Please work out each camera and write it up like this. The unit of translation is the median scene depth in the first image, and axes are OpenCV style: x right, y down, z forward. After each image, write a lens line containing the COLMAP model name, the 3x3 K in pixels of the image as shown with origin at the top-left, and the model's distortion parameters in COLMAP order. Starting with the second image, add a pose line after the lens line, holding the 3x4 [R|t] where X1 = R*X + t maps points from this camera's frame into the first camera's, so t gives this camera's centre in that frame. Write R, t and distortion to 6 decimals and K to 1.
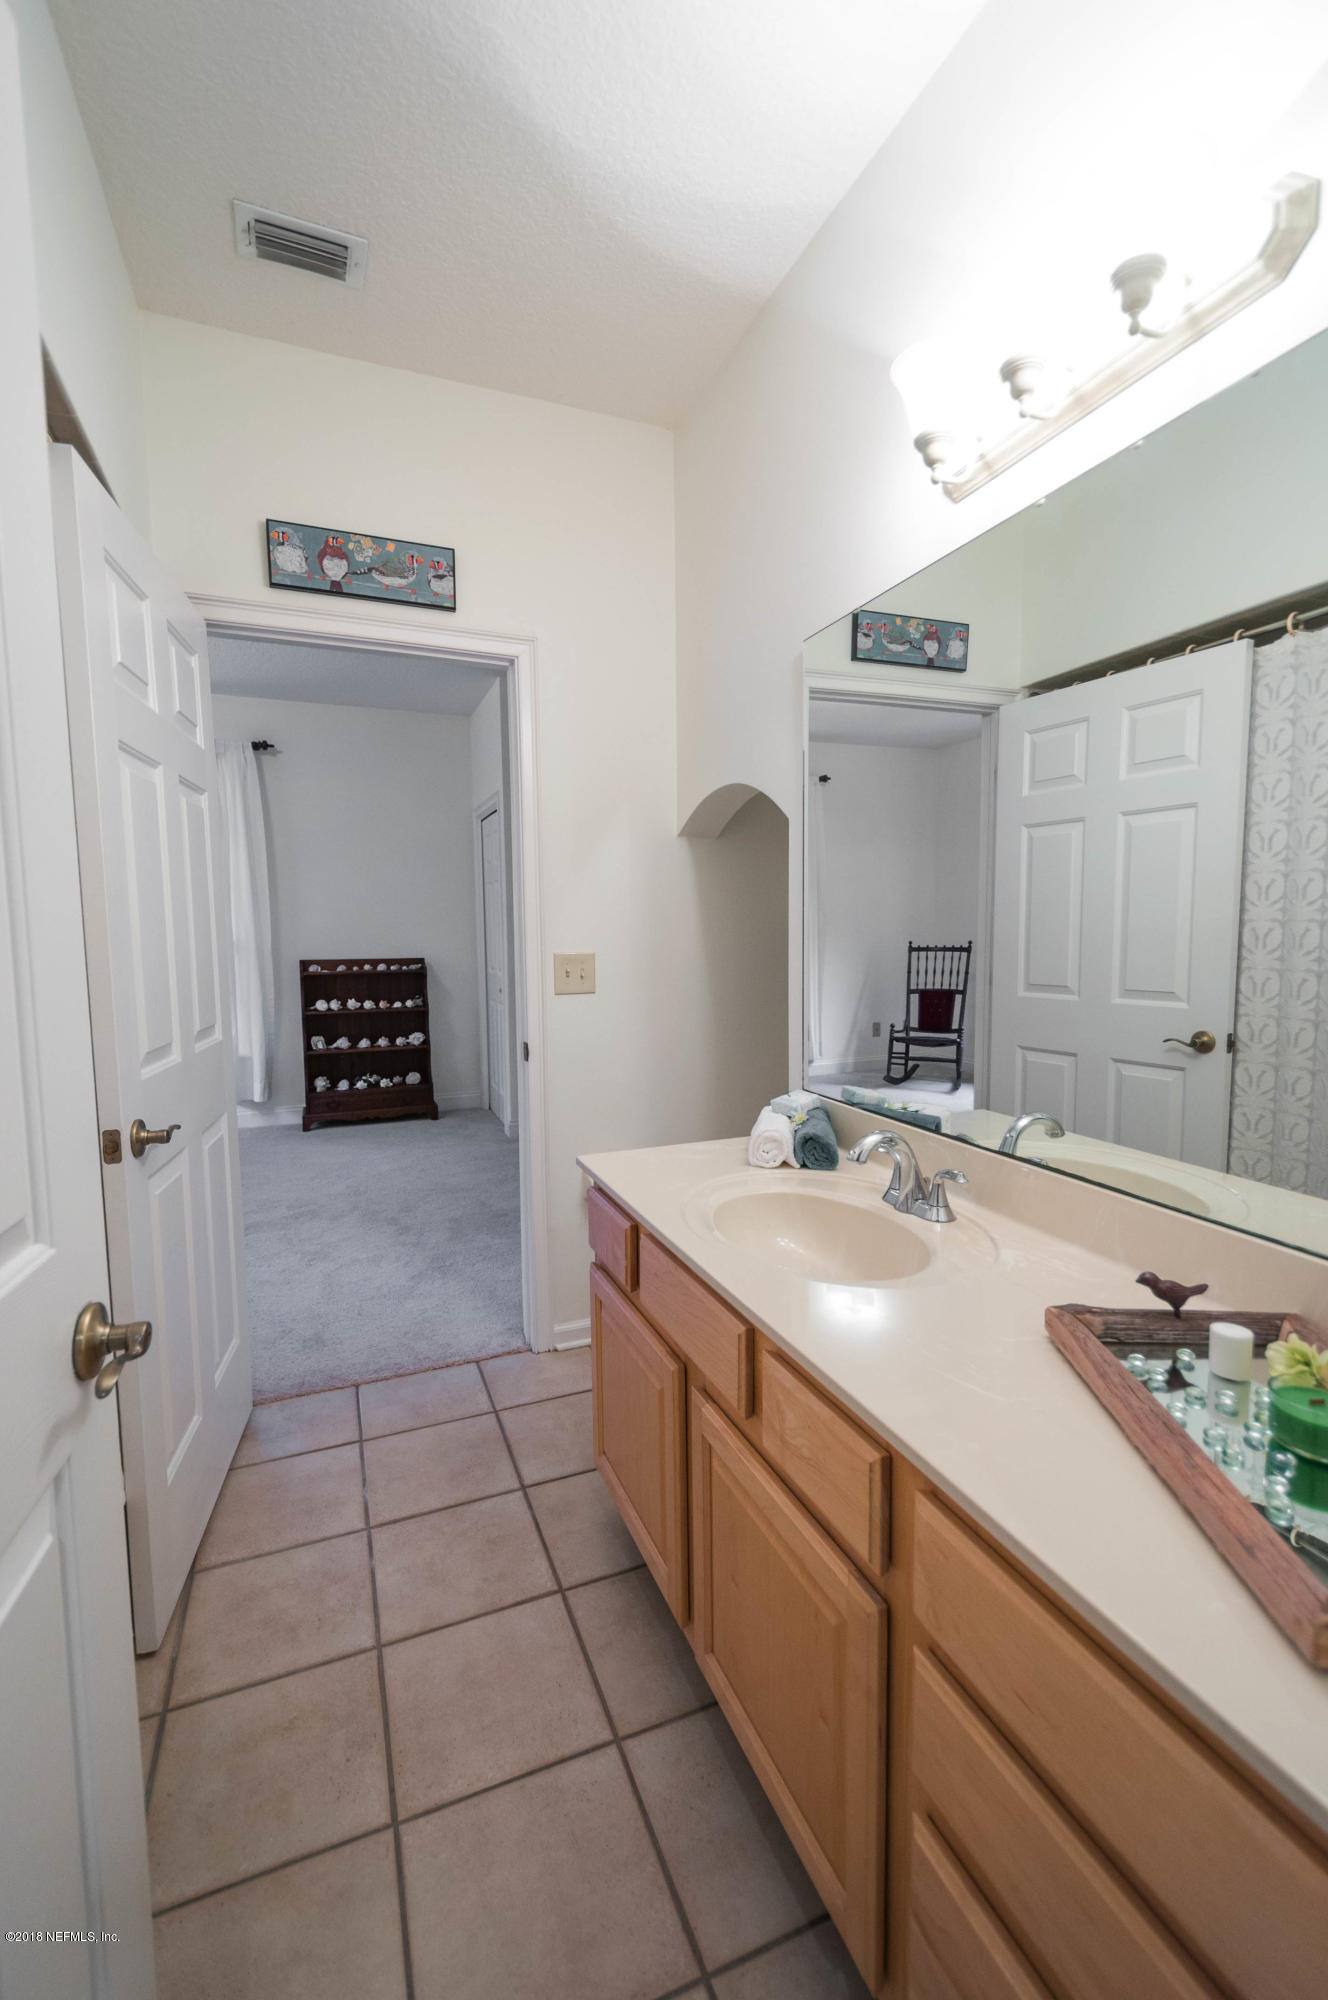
lens RADIAL K [[865.2, 0, 665.2], [0, 865.2, 1017.3], [0, 0, 1]] dist [0.001081, -0.000317]
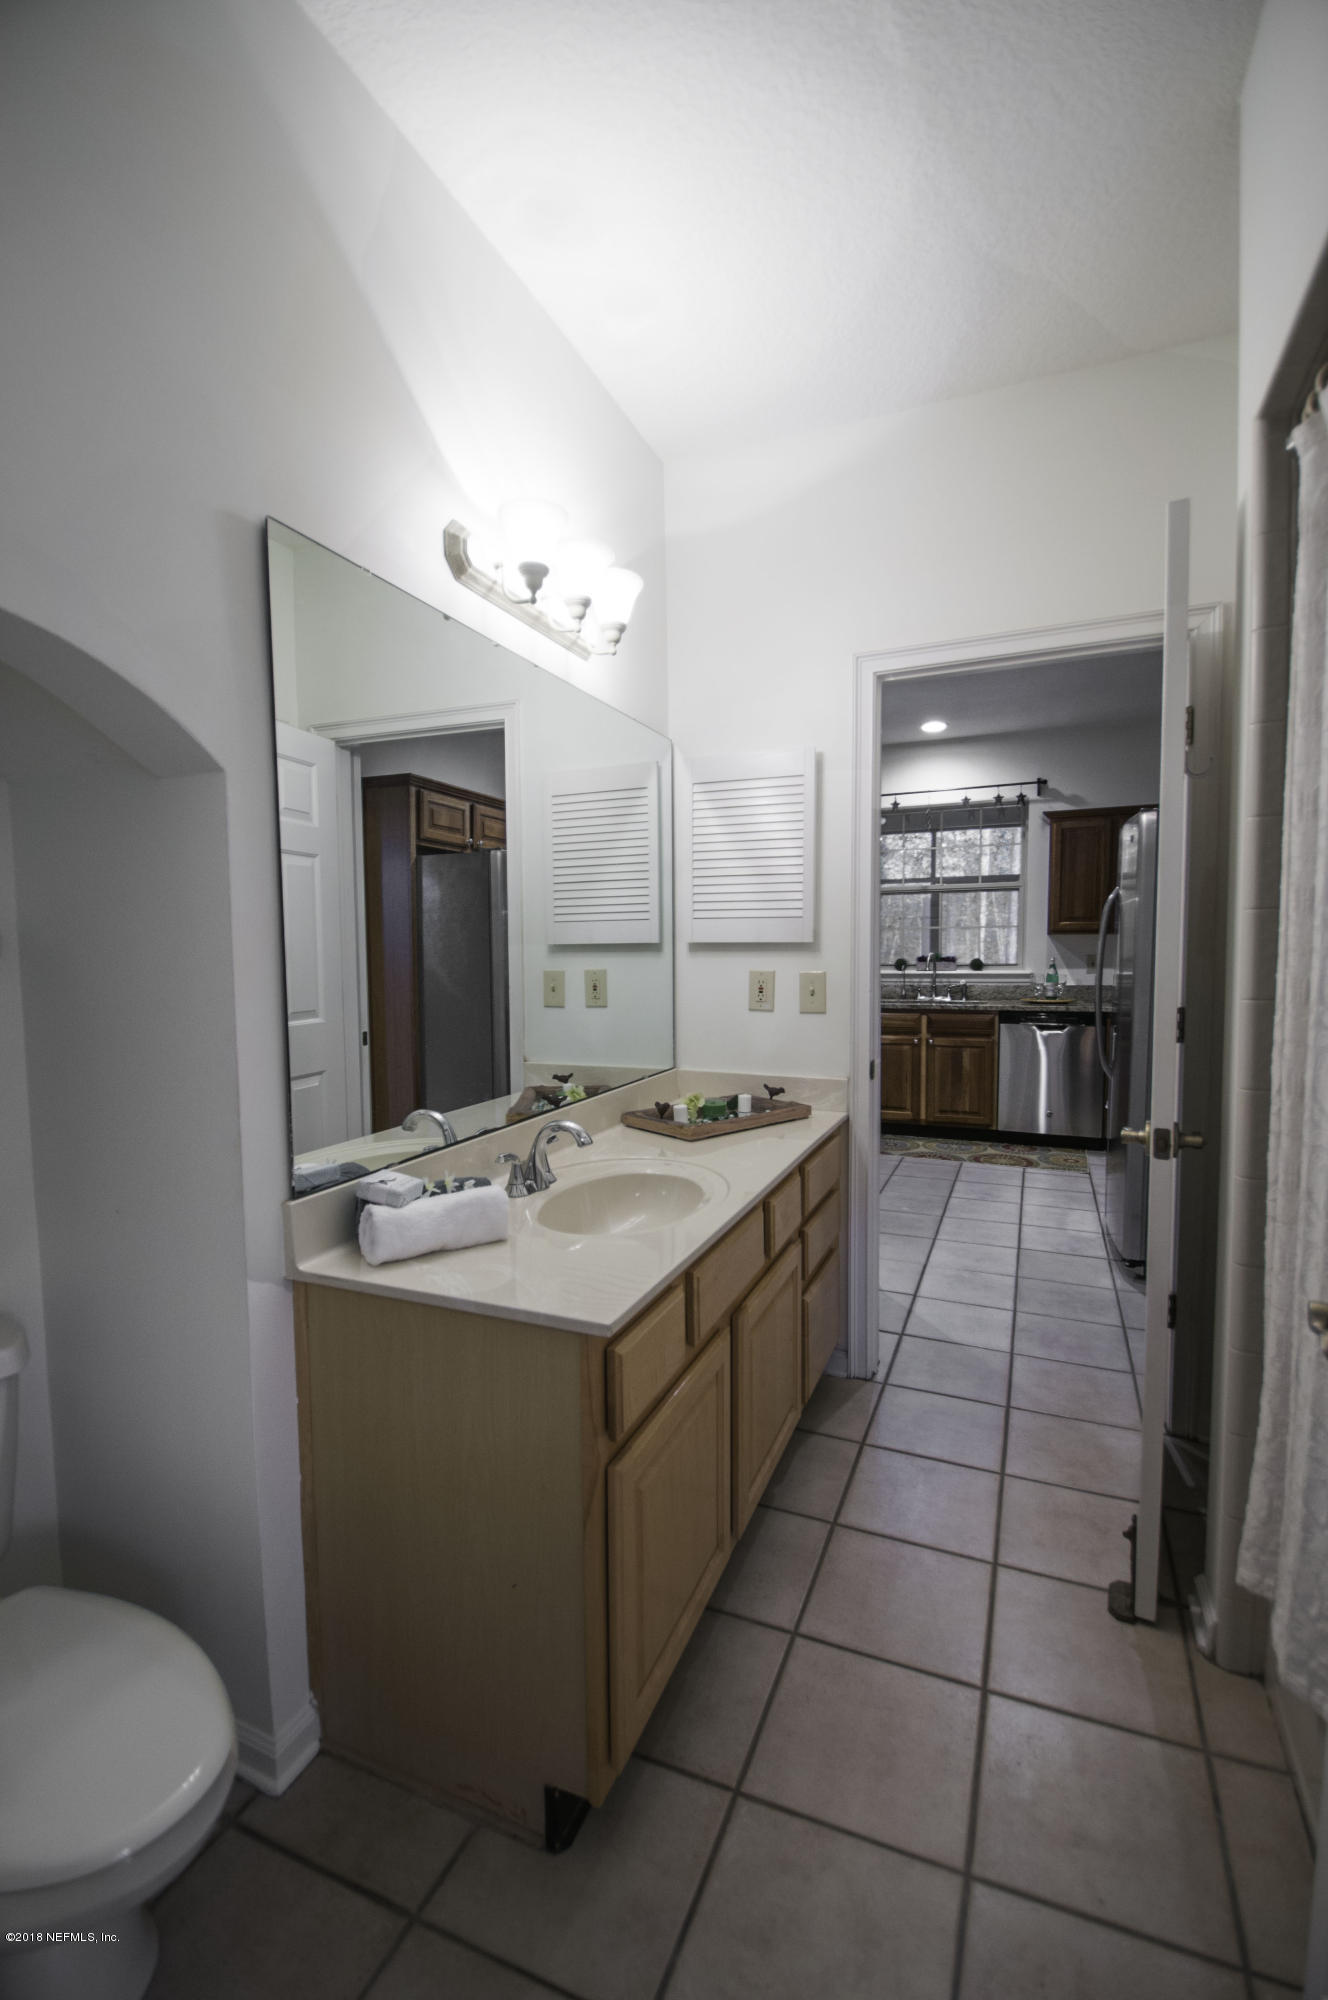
lens RADIAL K [[865.2, 0, 663.5], [0, 865.2, 989.8], [0, 0, 1]] dist [0.001081, -0.000317]
pose [[-0.698789, -0.029849, 0.714705, -0.415033], [0.077995, 0.989993, 0.117604, -0.107326], [-0.711063, 0.137924, -0.689468, 1.006392]]
